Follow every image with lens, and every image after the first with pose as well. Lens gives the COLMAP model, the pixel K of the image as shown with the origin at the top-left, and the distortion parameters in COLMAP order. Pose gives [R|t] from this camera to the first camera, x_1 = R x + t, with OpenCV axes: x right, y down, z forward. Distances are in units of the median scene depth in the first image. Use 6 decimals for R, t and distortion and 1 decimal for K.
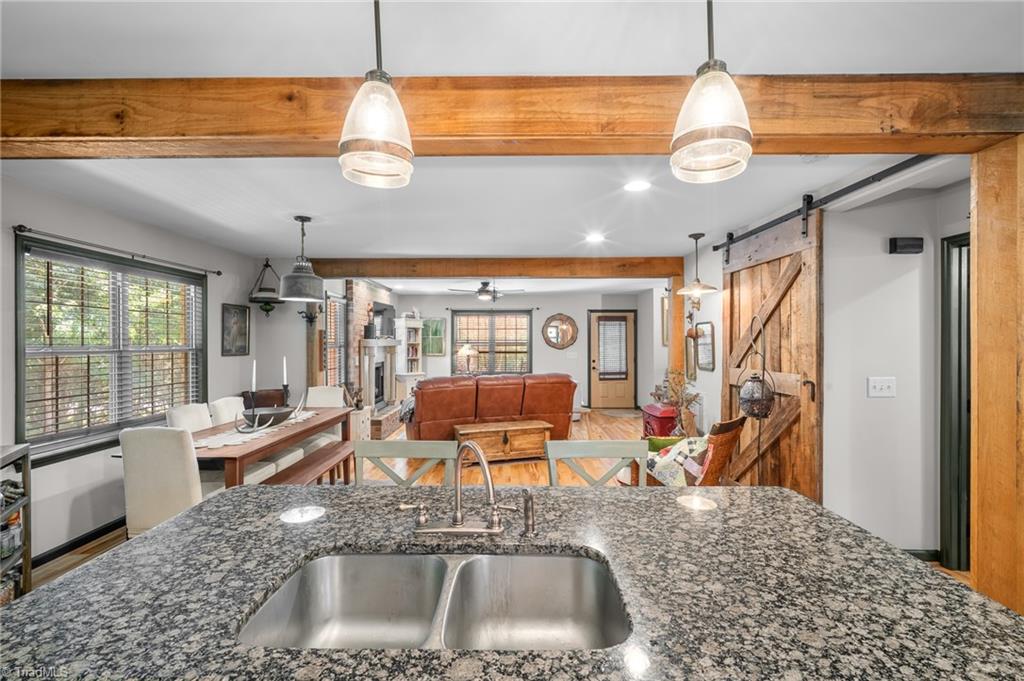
lens RADIAL K [[448.1, 0, 513.4], [0, 448.1, 340.4], [0, 0, 1]] dist [-0.014386, 0.004452]
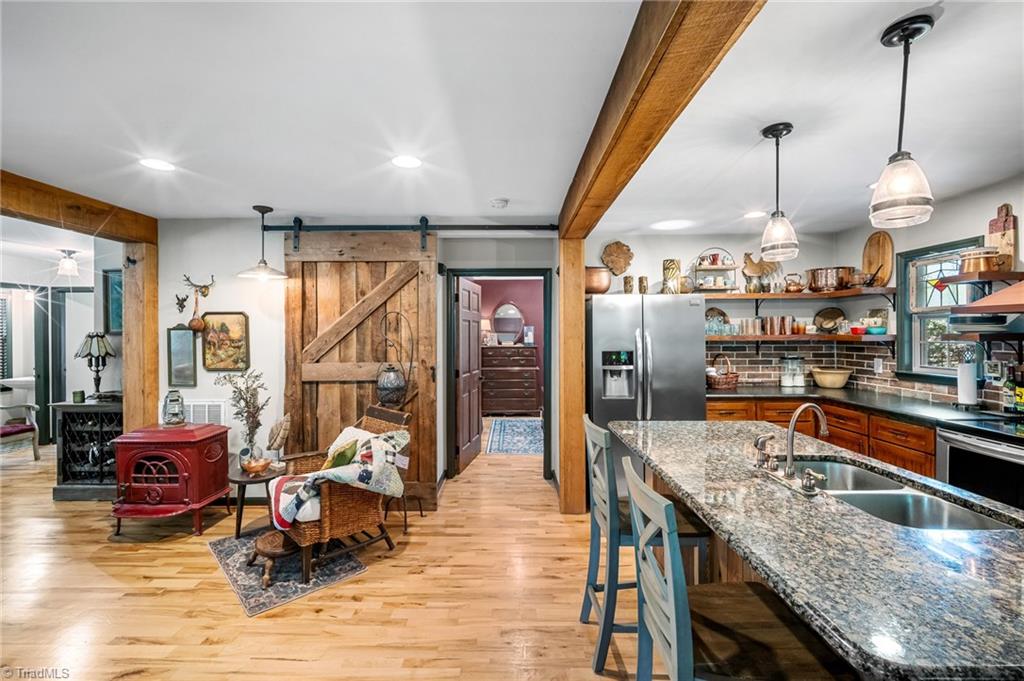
lens RADIAL K [[448.1, 0, 506.5], [0, 448.1, 332.9], [0, 0, 1]] dist [-0.014386, 0.004452]
pose [[0.007079, 0.003718, 0.999968, -0.771337], [0.002616, 0.999990, -0.003737, 0.002823], [-0.999972, 0.002643, 0.007069, 0.992880]]
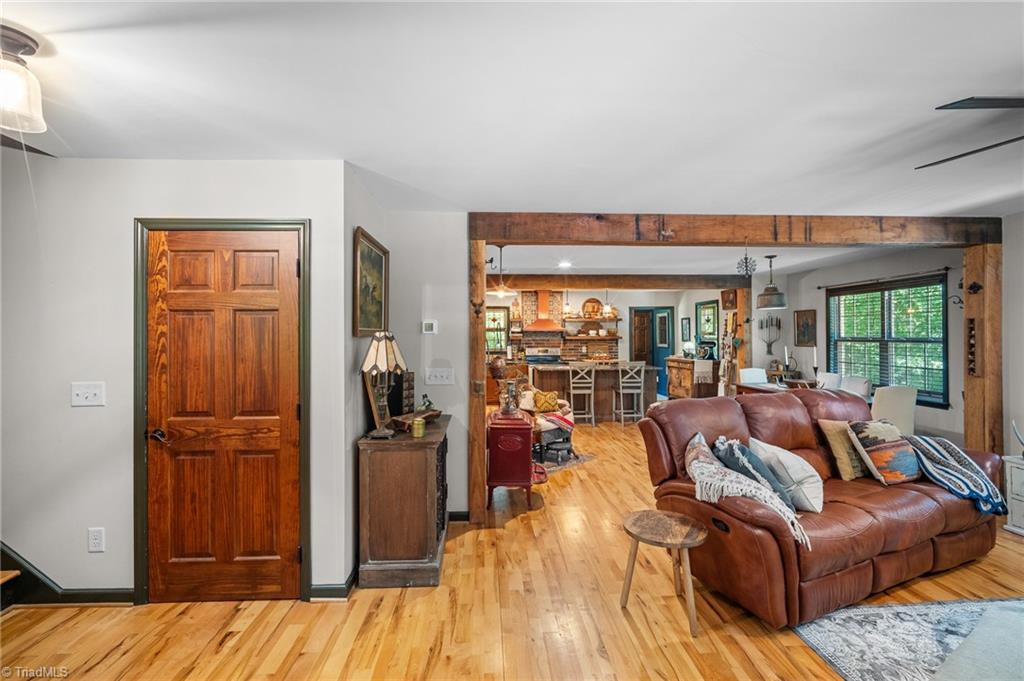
lens RADIAL K [[448.1, 0, 509.0], [0, 448.1, 331.1], [0, 0, 1]] dist [-0.014386, 0.004452]
pose [[-0.998876, 0.005415, -0.047086, 0.813372], [0.006032, 0.999898, -0.012977, 0.004457], [0.047011, -0.013246, -0.998807, 3.943085]]
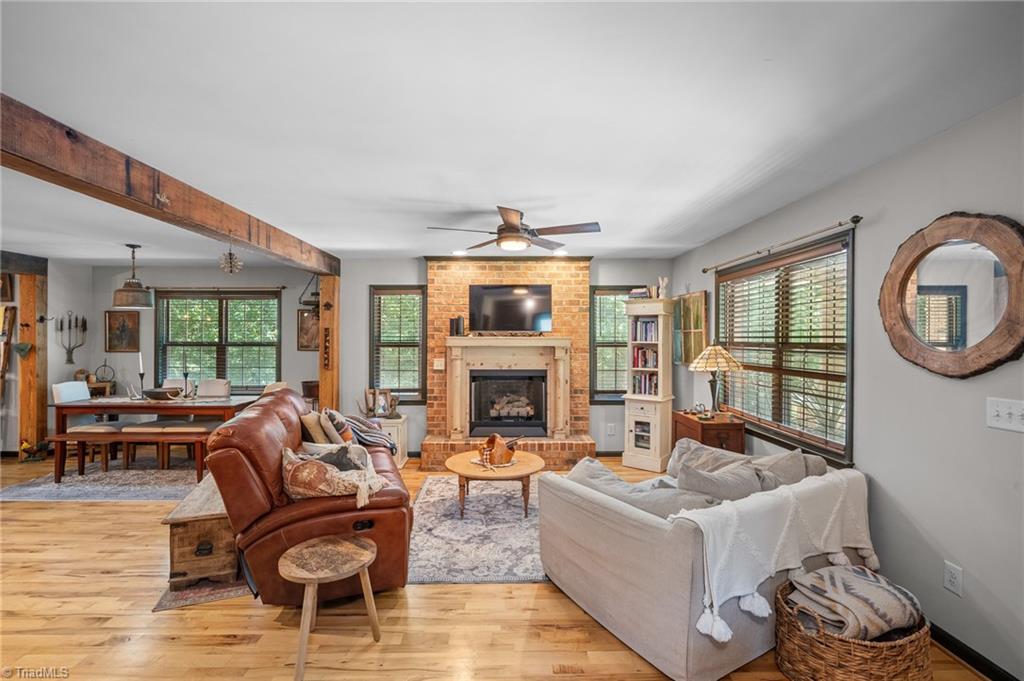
lens RADIAL K [[448.1, 0, 504.7], [0, 448.1, 339.8], [0, 0, 1]] dist [-0.014386, 0.004452]
pose [[0.008346, 0.003484, -0.999959, 1.330524], [0.000904, 0.999993, 0.003492, 0.000630], [0.999965, -0.000933, 0.008342, 3.265783]]
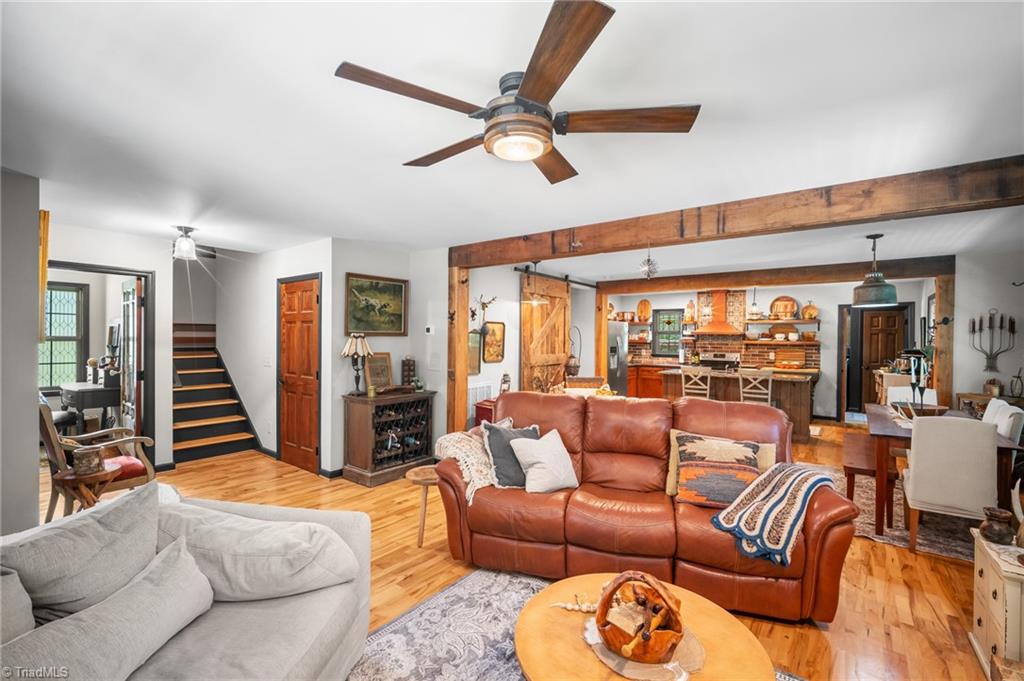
lens RADIAL K [[448.1, 0, 509.5], [0, 448.1, 341.1], [0, 0, 1]] dist [-0.014386, 0.004452]
pose [[-0.794045, -0.010600, 0.607767, -0.667386], [-0.009412, 0.999942, 0.005144, 0.007715], [-0.607787, -0.001635, -0.794099, 3.922241]]
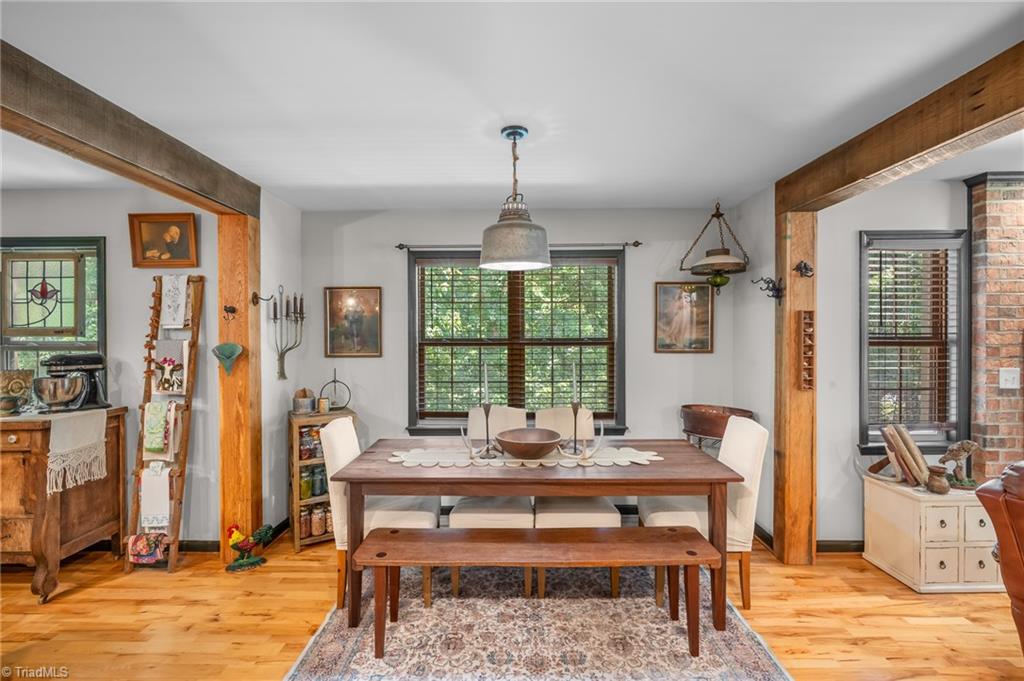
lens RADIAL K [[448.1, 0, 506.1], [0, 448.1, 337.7], [0, 0, 1]] dist [-0.014386, 0.004452]
pose [[-0.013541, 0.010425, -0.999854, 0.219235], [0.007151, 0.999921, 0.010329, 0.000580], [0.999883, -0.007010, -0.013615, 1.558663]]
